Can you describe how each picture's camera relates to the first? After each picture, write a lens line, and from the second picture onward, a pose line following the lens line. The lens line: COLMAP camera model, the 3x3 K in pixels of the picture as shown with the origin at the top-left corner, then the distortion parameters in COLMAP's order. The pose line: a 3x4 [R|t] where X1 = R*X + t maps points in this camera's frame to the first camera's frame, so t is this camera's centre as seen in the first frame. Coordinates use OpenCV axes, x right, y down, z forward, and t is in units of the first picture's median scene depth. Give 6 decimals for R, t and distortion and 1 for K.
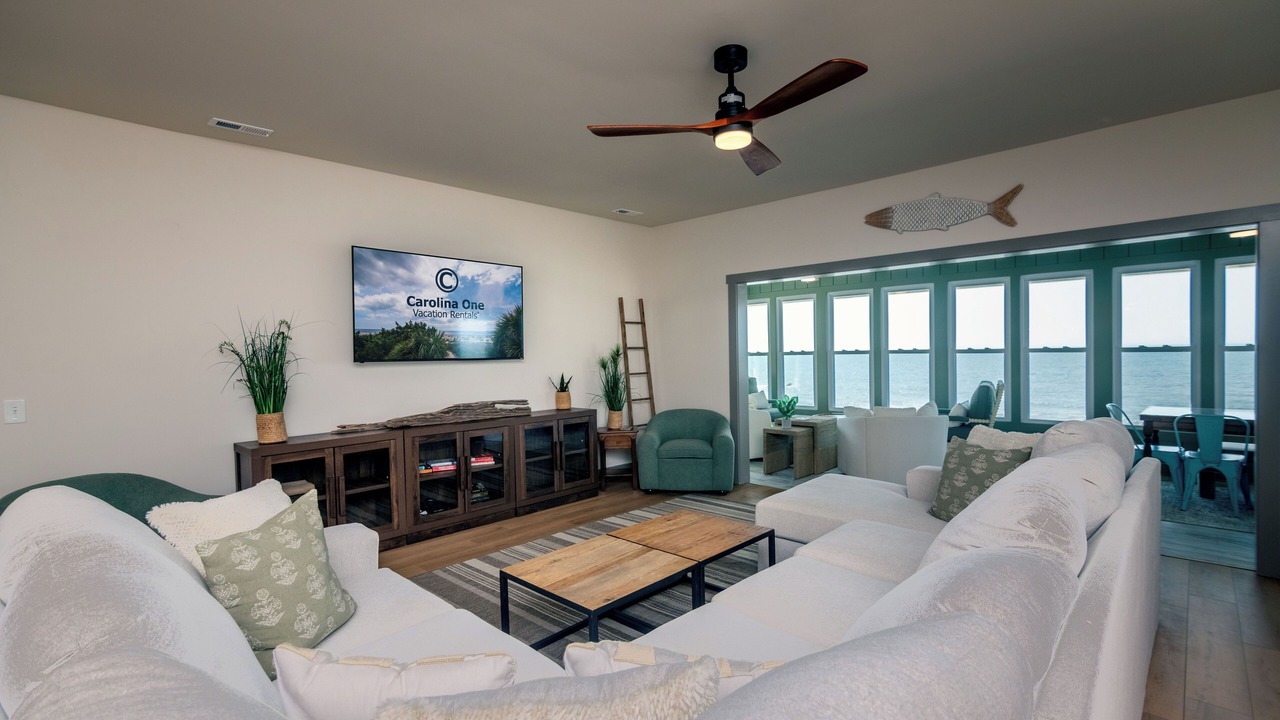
lens RADIAL K [[572.1, 0, 632.7], [0, 572.1, 365.3], [0, 0, 1]] dist [-0.000990, -0.001190]
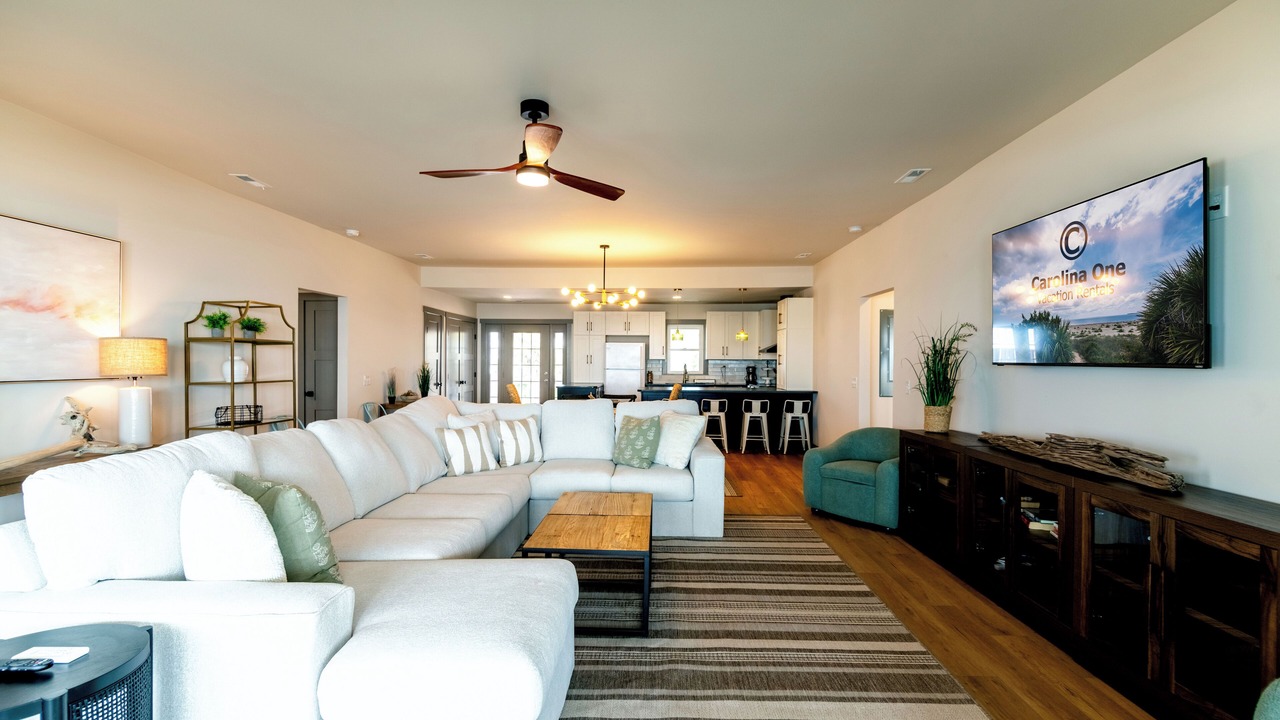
lens RADIAL K [[572.1, 0, 632.7], [0, 572.1, 365.3], [0, 0, 1]] dist [-0.000990, -0.001190]
pose [[-0.736850, 0.027335, -0.675504, 0.477349], [0.003984, 0.999340, 0.036094, -0.034474], [0.676045, 0.023905, -0.736473, 1.148787]]
